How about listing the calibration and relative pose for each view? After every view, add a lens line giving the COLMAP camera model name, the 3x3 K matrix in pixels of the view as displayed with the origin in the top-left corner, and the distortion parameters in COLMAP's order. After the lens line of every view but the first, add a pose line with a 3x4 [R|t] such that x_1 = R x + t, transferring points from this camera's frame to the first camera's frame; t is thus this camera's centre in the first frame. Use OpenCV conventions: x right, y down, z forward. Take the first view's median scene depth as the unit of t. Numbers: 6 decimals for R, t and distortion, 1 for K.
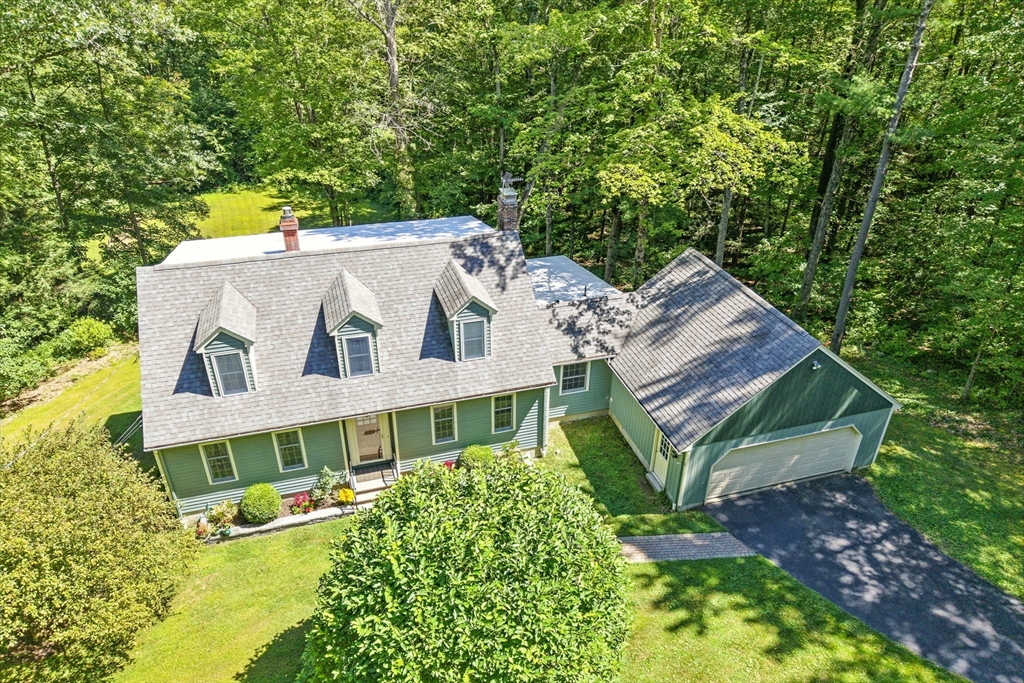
lens RADIAL K [[674.2, 0, 512.0], [0, 674.2, 341.5], [0, 0, 1]] dist [0.003581, 0.000173]
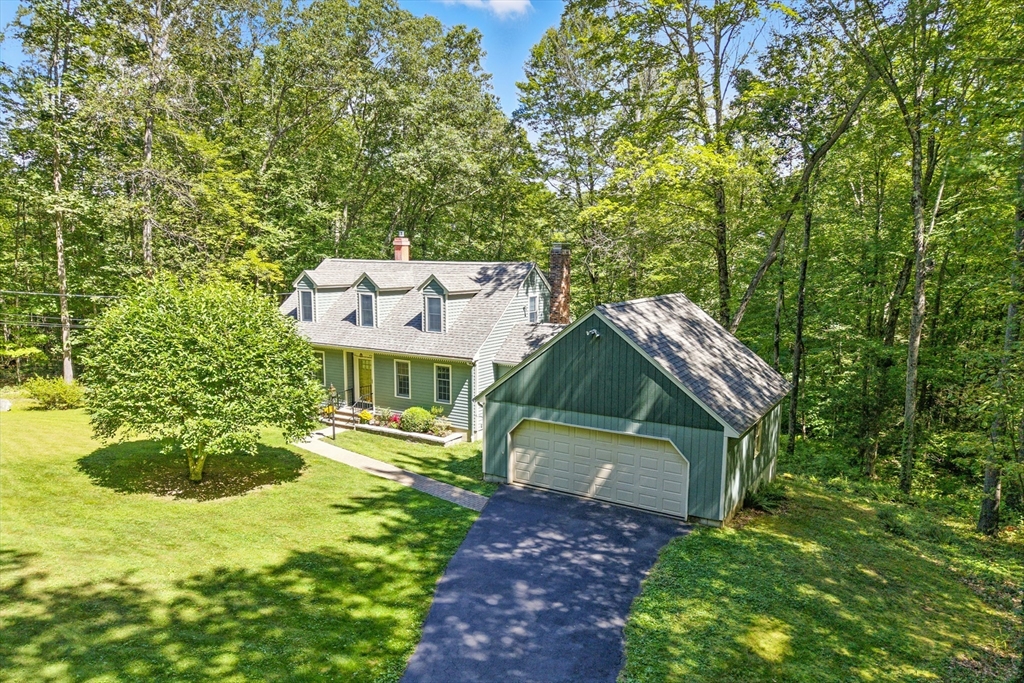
lens RADIAL K [[674.2, 0, 512.0], [0, 674.2, 341.5], [0, 0, 1]] dist [0.003581, 0.000173]
pose [[0.673591, 0.094883, -0.732989, 1.011774], [-0.380321, 0.894849, -0.233667, 0.294248], [0.633744, 0.436167, 0.638848, 0.342316]]
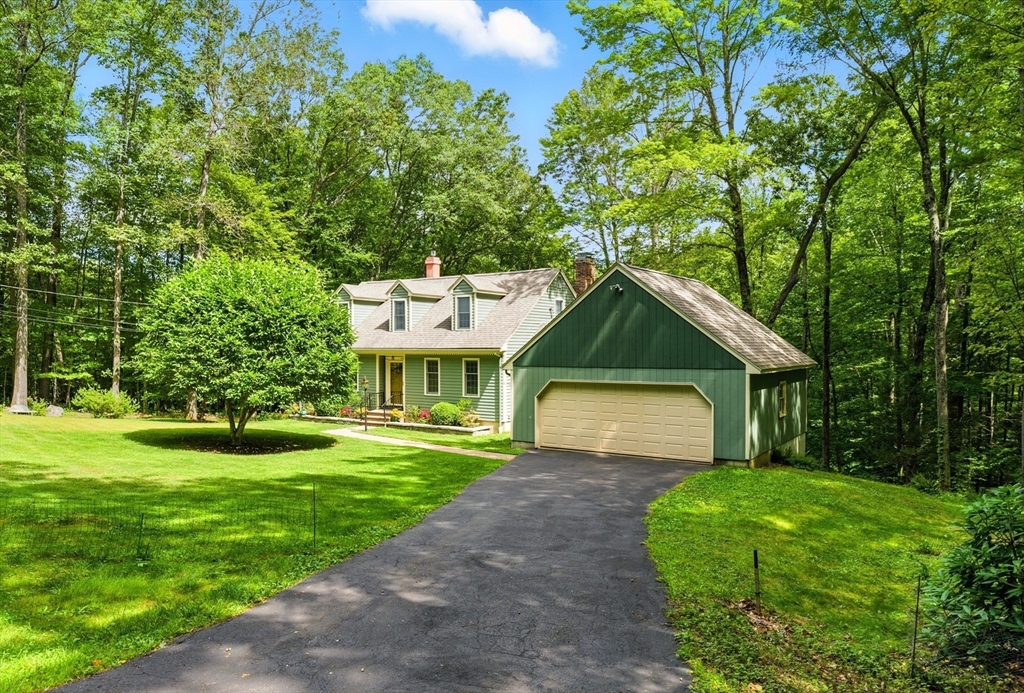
lens RADIAL K [[674.2, 0, 503.5], [0, 674.2, 345.3], [0, 0, 1]] dist [-0.000745, -0.000812]
pose [[0.635107, -0.007516, -0.772388, 1.054666], [-0.394510, 0.856537, -0.332726, 0.479859], [0.664079, 0.516031, 0.541028, 0.406969]]
